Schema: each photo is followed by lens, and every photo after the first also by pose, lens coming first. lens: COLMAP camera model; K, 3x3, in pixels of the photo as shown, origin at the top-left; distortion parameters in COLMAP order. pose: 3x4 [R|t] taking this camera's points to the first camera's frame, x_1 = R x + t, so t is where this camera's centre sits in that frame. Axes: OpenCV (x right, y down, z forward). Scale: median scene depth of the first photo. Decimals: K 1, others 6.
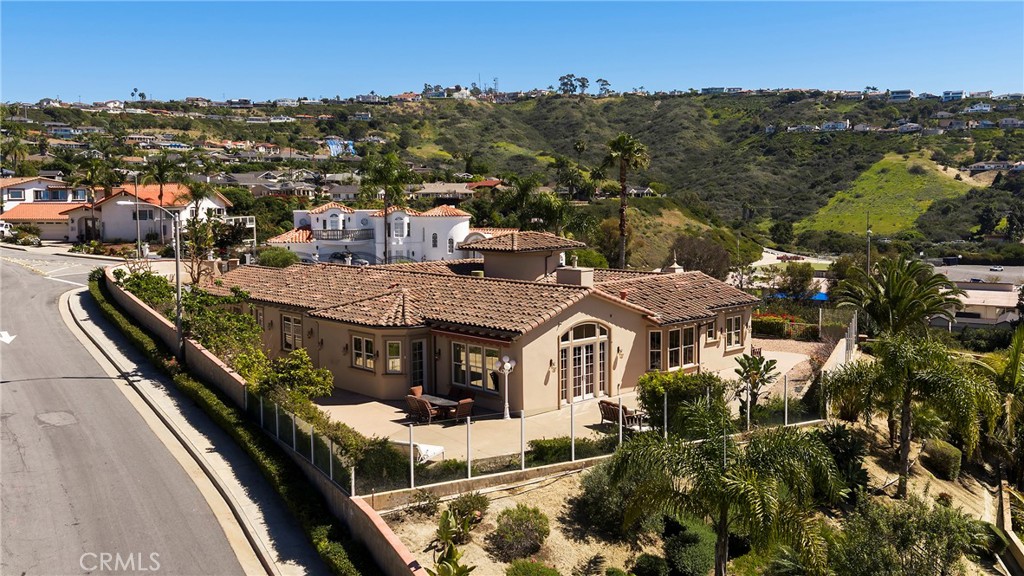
lens RADIAL K [[836.2, 0, 512.0], [0, 836.2, 288.0], [0, 0, 1]] dist [0.039860, -0.107326]
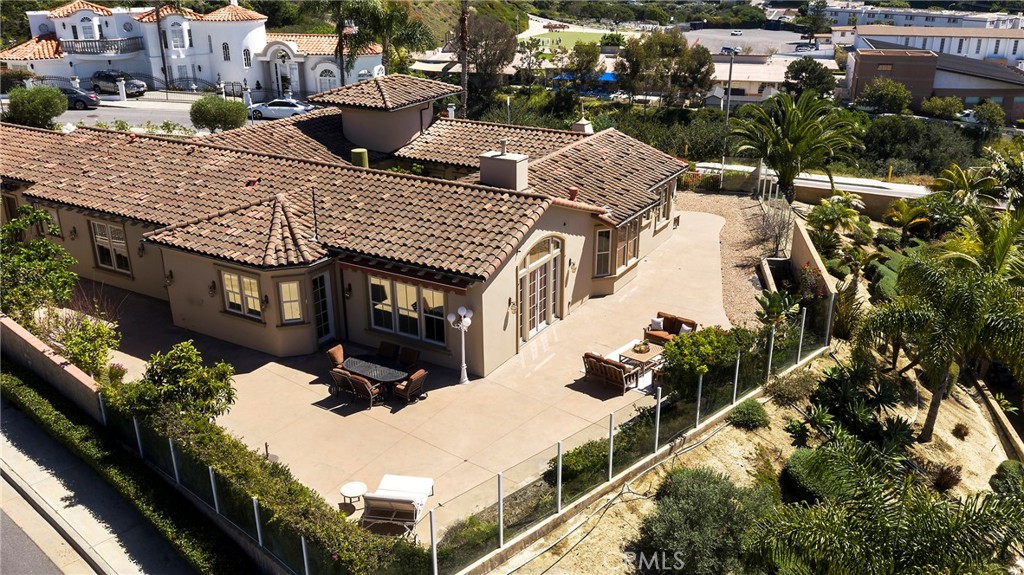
lens RADIAL K [[825.0, 0, 512.4], [0, 825.0, 315.1], [0, 0, 1]] dist [0.000436, -0.005564]
pose [[0.962181, -0.102510, 0.252386, -0.136233], [0.023082, 0.953843, 0.299418, -0.120024], [-0.271430, -0.282269, 0.920136, 0.267021]]
